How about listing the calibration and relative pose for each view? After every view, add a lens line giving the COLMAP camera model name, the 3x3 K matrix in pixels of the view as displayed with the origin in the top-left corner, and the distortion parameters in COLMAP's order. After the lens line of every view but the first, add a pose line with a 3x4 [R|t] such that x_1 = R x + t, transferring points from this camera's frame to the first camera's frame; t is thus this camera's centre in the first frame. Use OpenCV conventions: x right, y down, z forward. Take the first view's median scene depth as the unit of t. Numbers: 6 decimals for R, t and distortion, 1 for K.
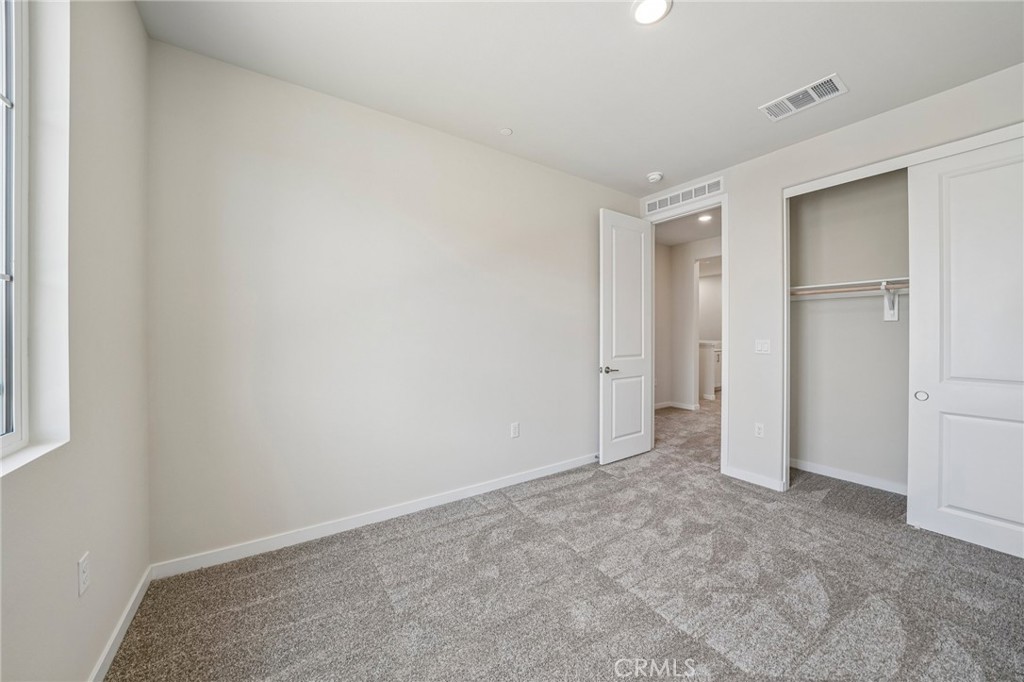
lens RADIAL K [[355.3, 0, 508.8], [0, 355.3, 332.9], [0, 0, 1]] dist [-0.001128, -0.000011]
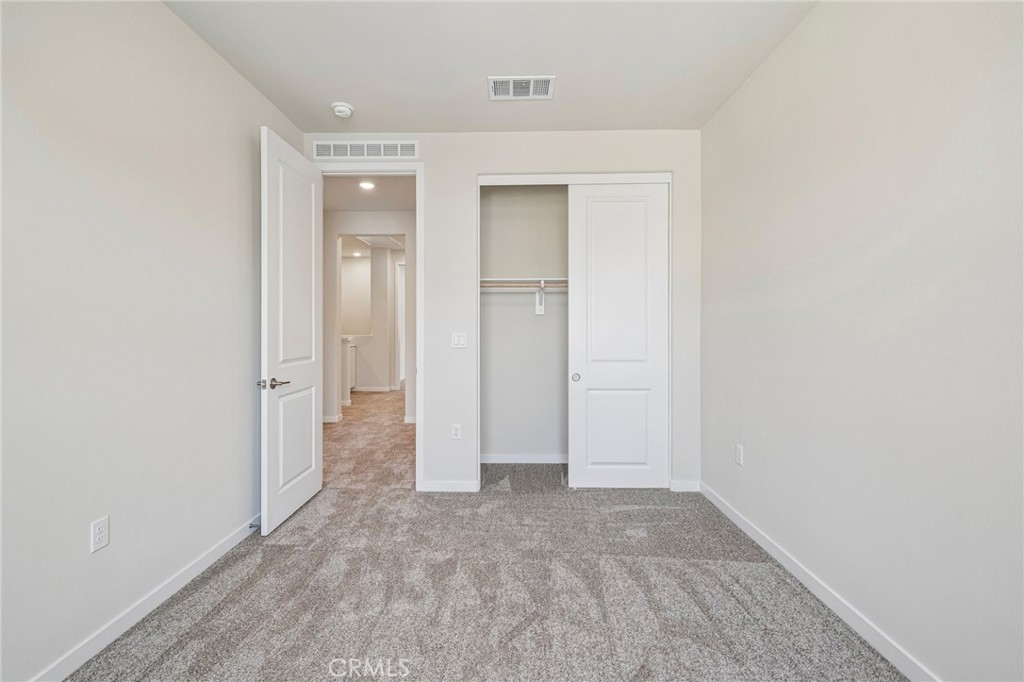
lens RADIAL K [[446.3, 0, 509.4], [0, 446.3, 326.2], [0, 0, 1]] dist [0.021186, 0.000348]
pose [[0.593067, -0.001917, 0.805151, -0.145764], [0.000882, 0.999998, 0.001731, 0.000515], [-0.805153, -0.000317, 0.593067, 0.211251]]
